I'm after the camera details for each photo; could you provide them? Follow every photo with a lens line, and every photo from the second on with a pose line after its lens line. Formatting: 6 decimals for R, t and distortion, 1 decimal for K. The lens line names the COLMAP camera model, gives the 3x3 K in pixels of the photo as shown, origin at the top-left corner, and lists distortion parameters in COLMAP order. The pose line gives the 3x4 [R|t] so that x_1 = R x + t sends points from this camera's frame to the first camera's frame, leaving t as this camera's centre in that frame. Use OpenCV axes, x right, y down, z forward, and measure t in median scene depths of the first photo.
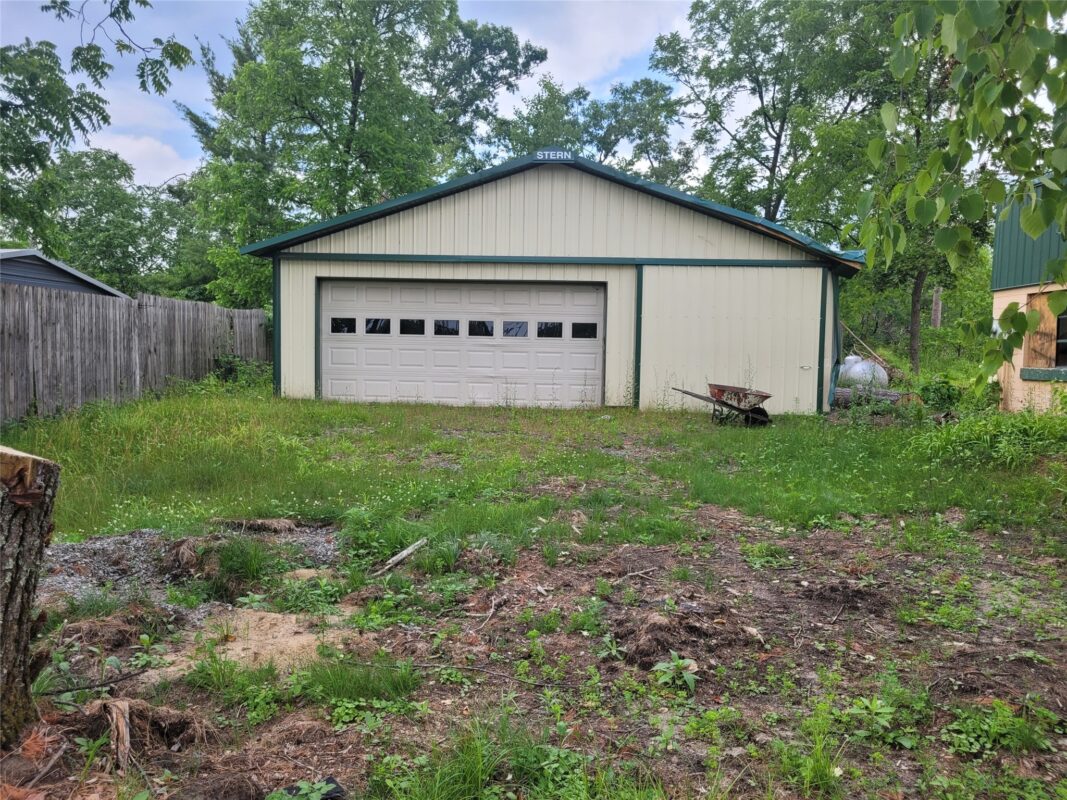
lens RADIAL K [[822.7, 0, 528.0], [0, 822.7, 403.1], [0, 0, 1]] dist [0.046080, -0.029673]
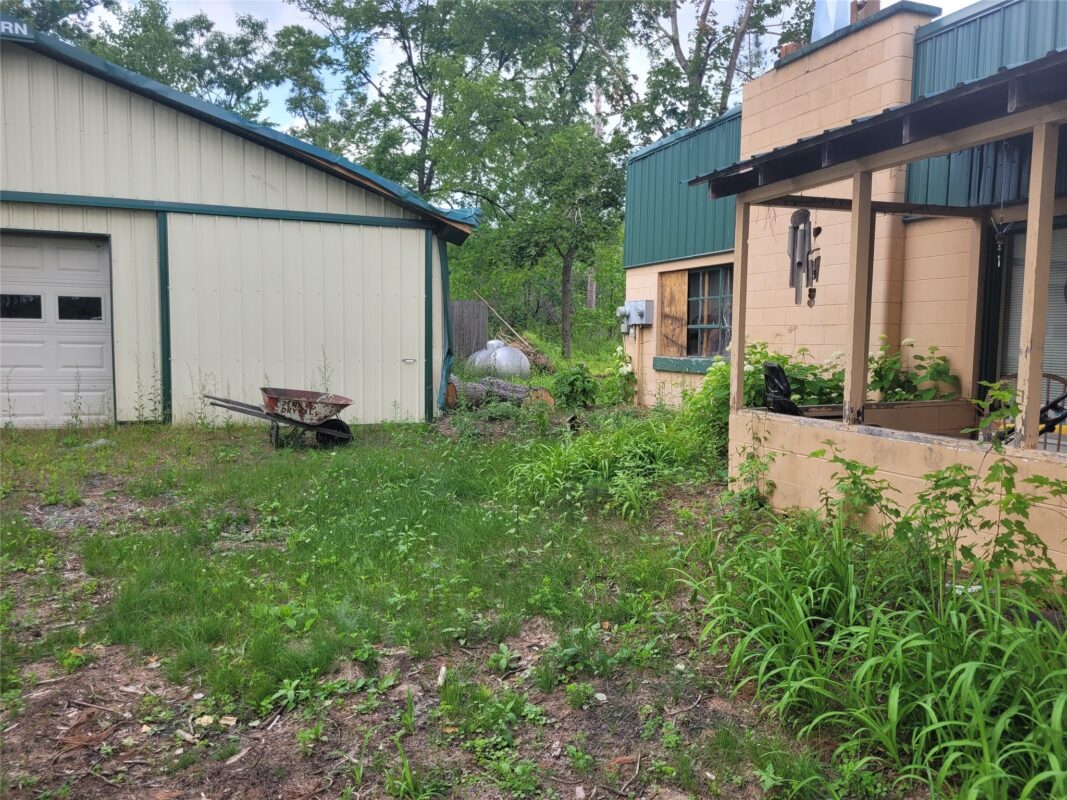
lens RADIAL K [[822.7, 0, 537.3], [0, 822.7, 400.5], [0, 0, 1]] dist [0.046080, -0.029673]
pose [[0.929521, -0.032391, 0.367344, 0.149915], [0.023561, 0.999316, 0.028498, -0.022762], [-0.368016, -0.017835, 0.929648, 0.226533]]
